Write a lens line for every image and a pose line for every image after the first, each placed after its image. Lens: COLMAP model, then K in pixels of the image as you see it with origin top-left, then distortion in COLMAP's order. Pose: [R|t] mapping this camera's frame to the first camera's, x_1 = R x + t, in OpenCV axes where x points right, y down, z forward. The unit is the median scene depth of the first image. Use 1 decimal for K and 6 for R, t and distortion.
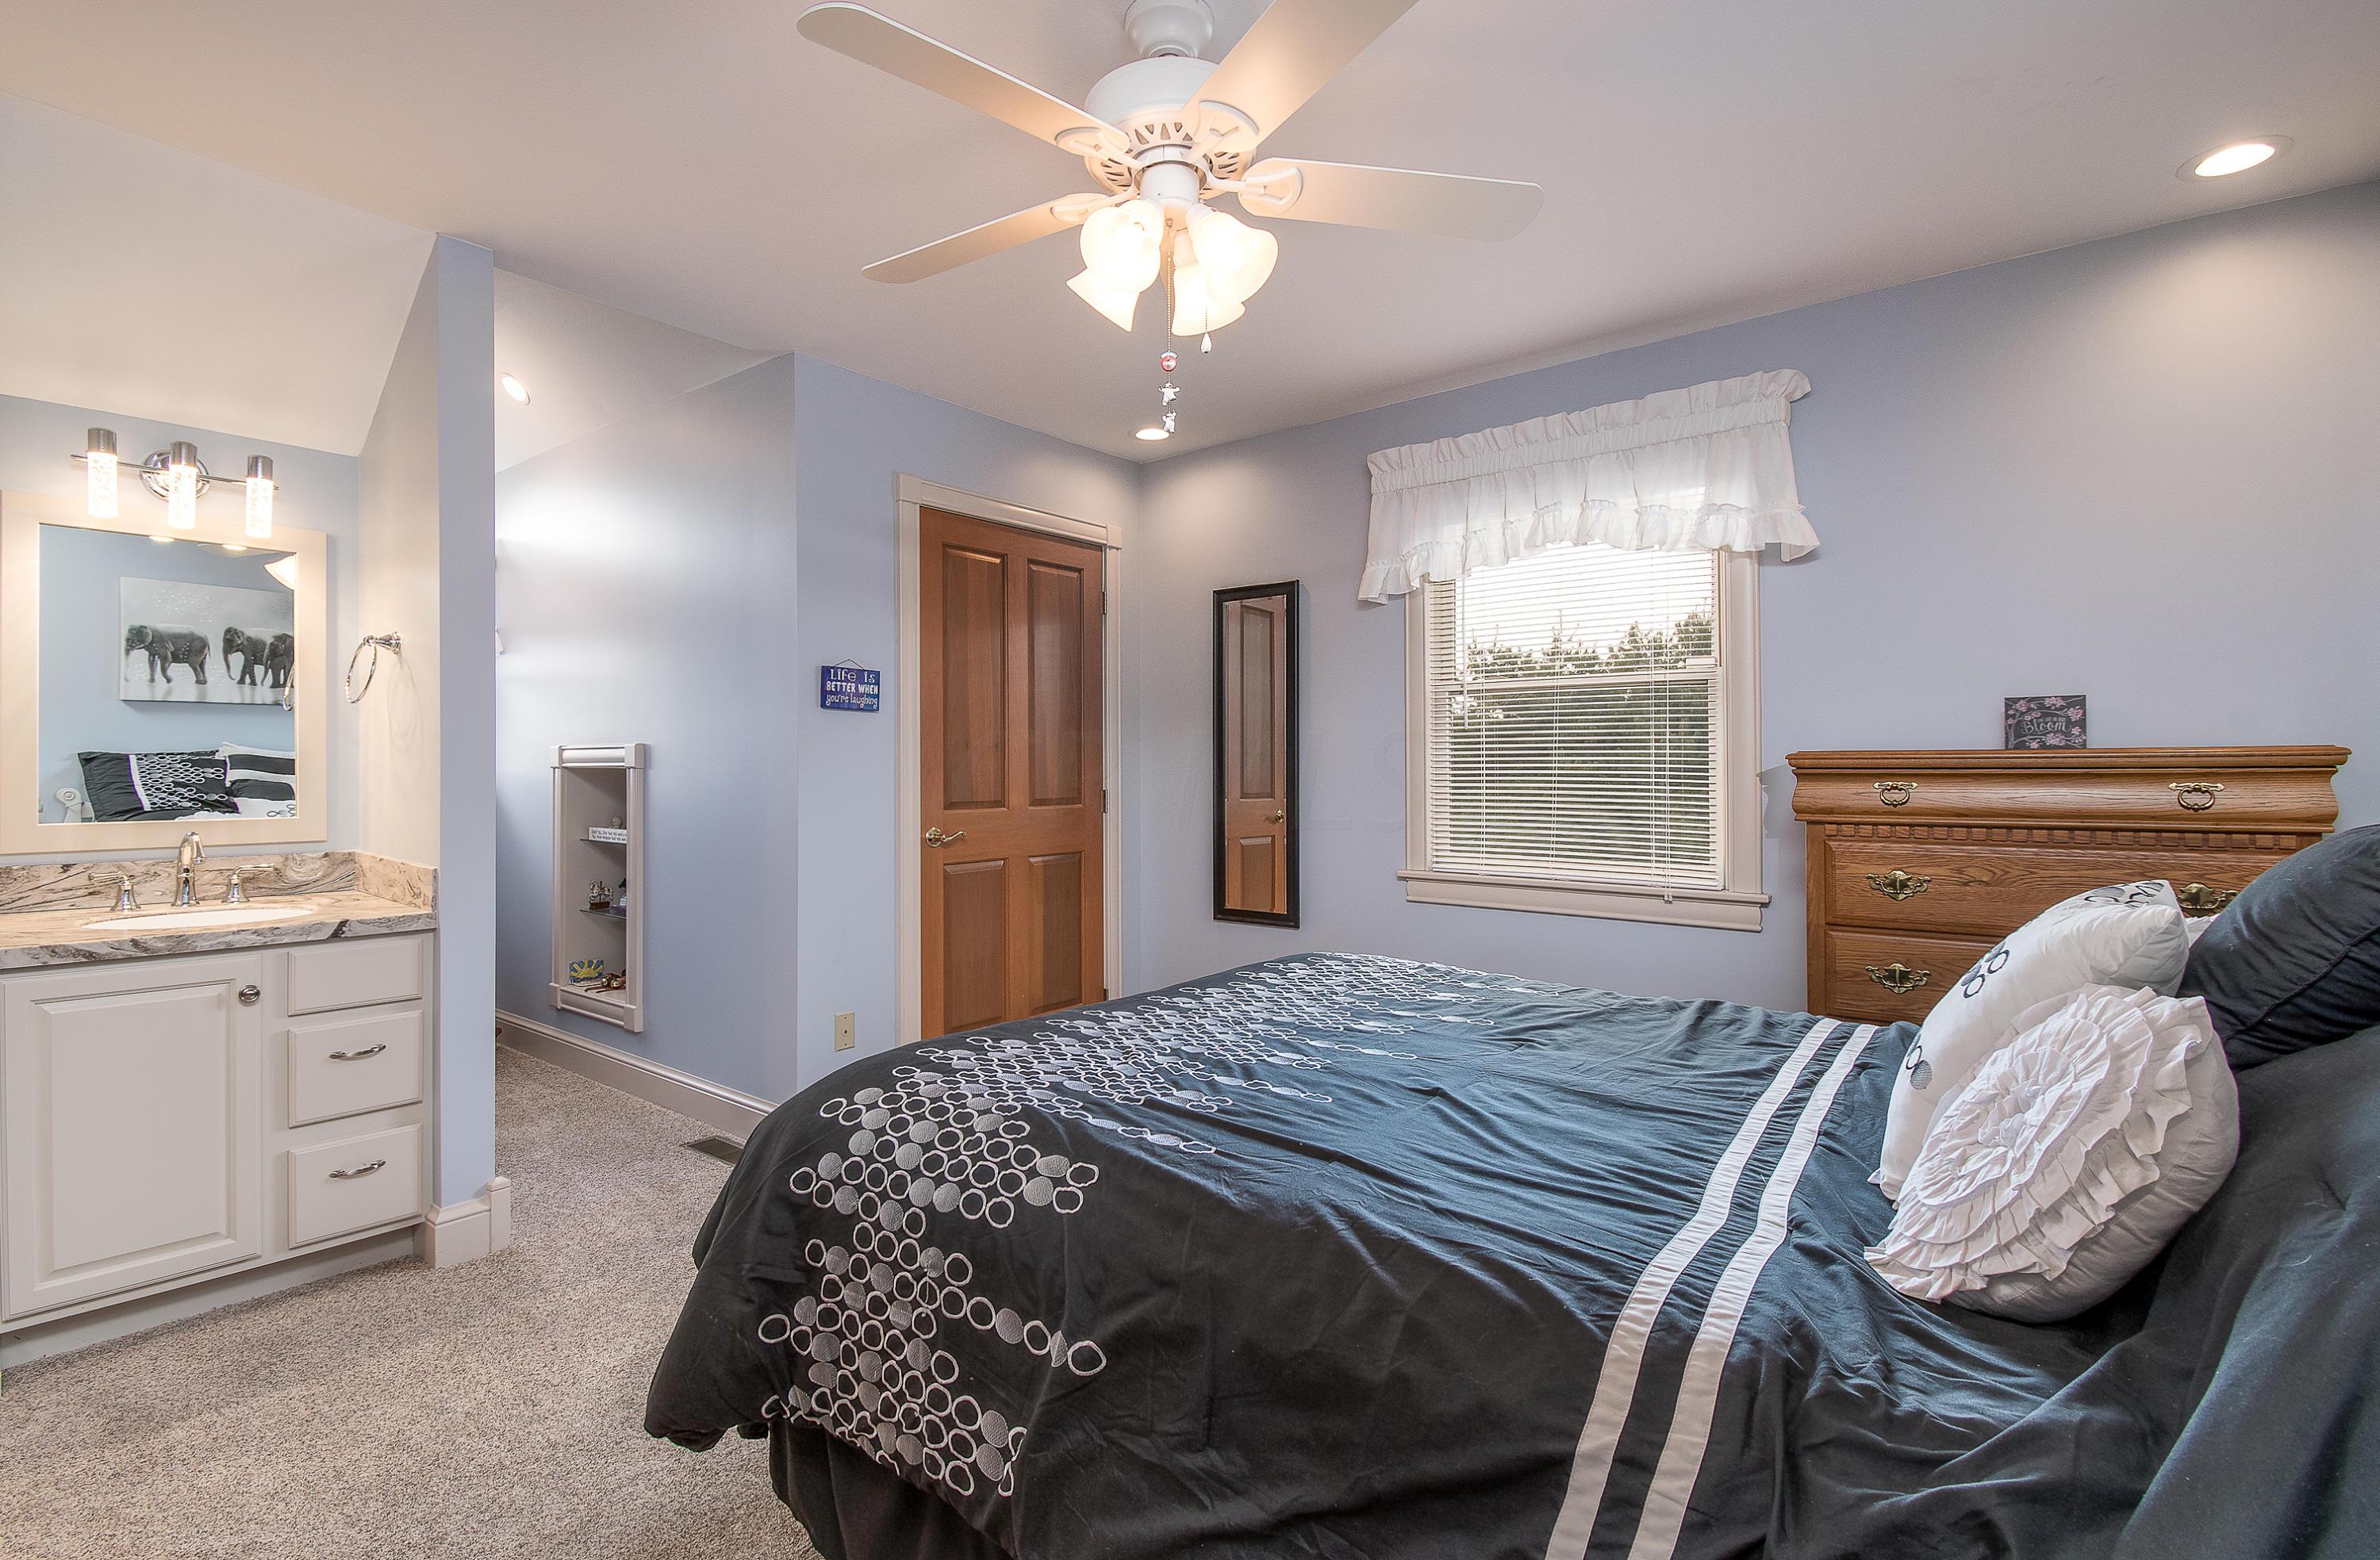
lens RADIAL K [[1129.9, 0, 1190.0], [0, 1129.9, 780.0], [0, 0, 1]] dist [0.001395, 0.000401]
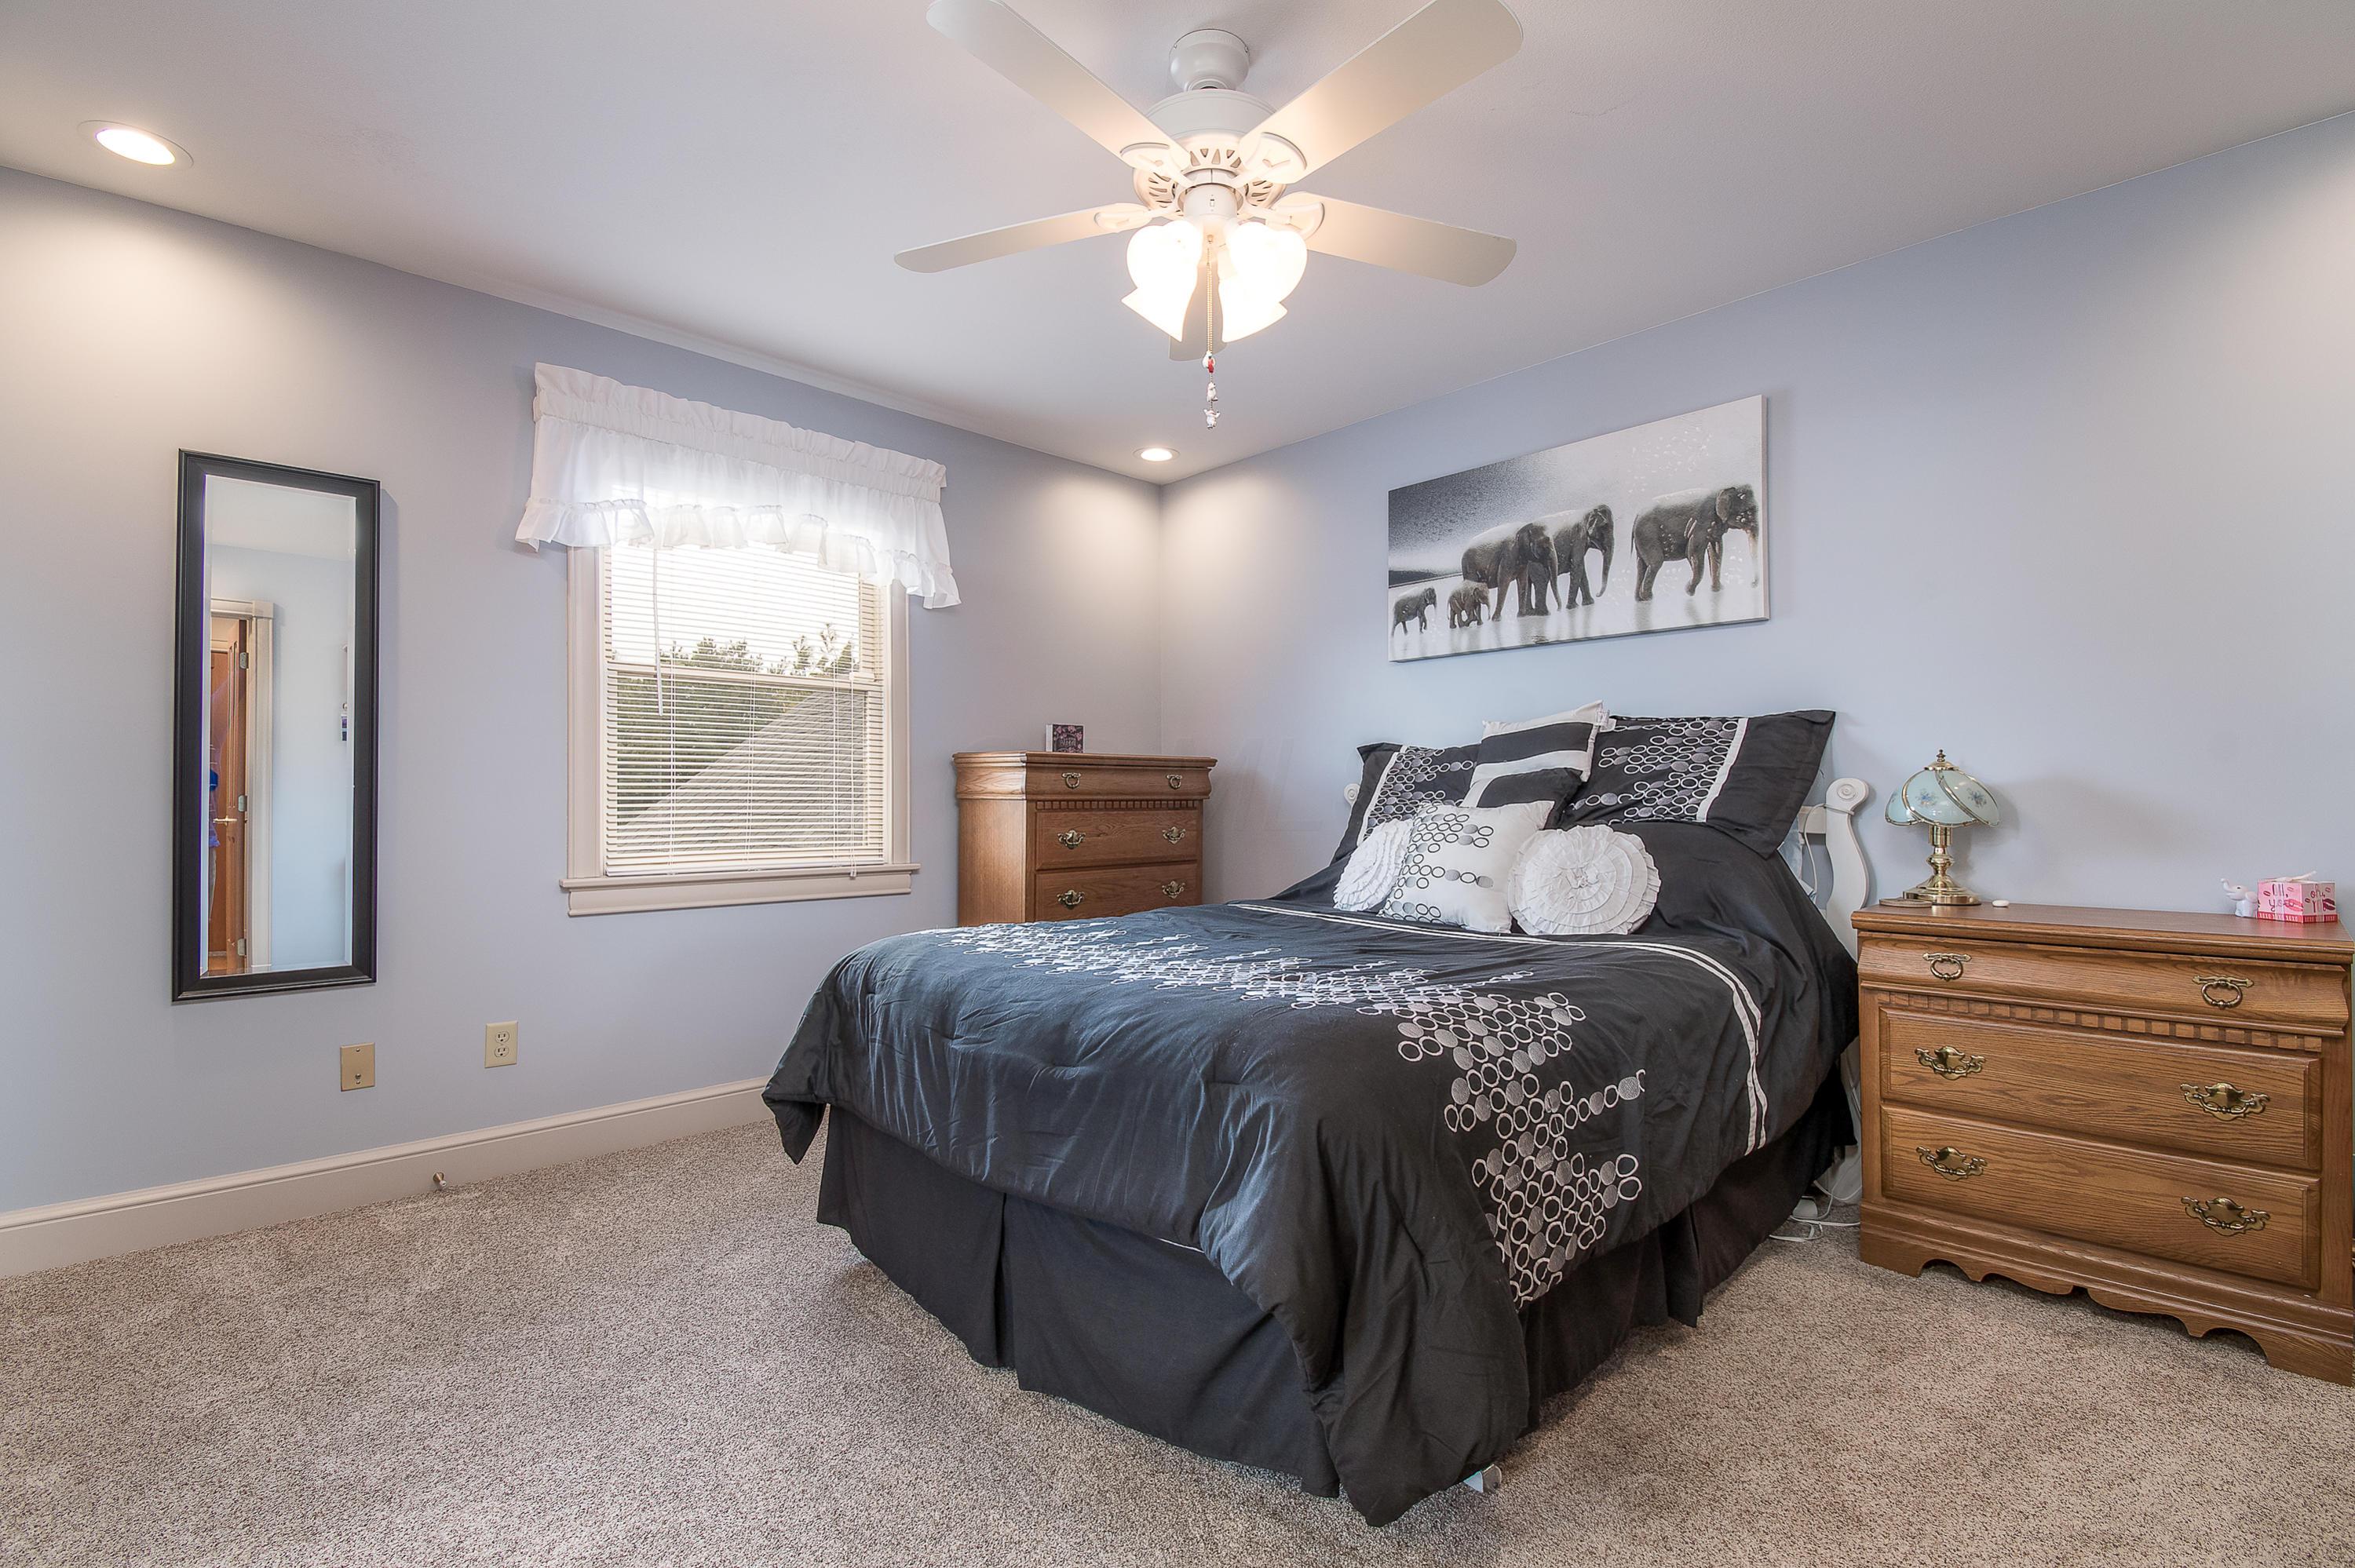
lens RADIAL K [[1065.0, 0, 1177.5], [0, 1065.0, 784.0], [0, 0, 1]] dist [0.032334, -0.000046]
pose [[0.106671, 0.015617, 0.994172, -1.070317], [0.011417, 0.999791, -0.016931, 0.056320], [-0.994229, 0.013157, 0.106470, 0.921126]]
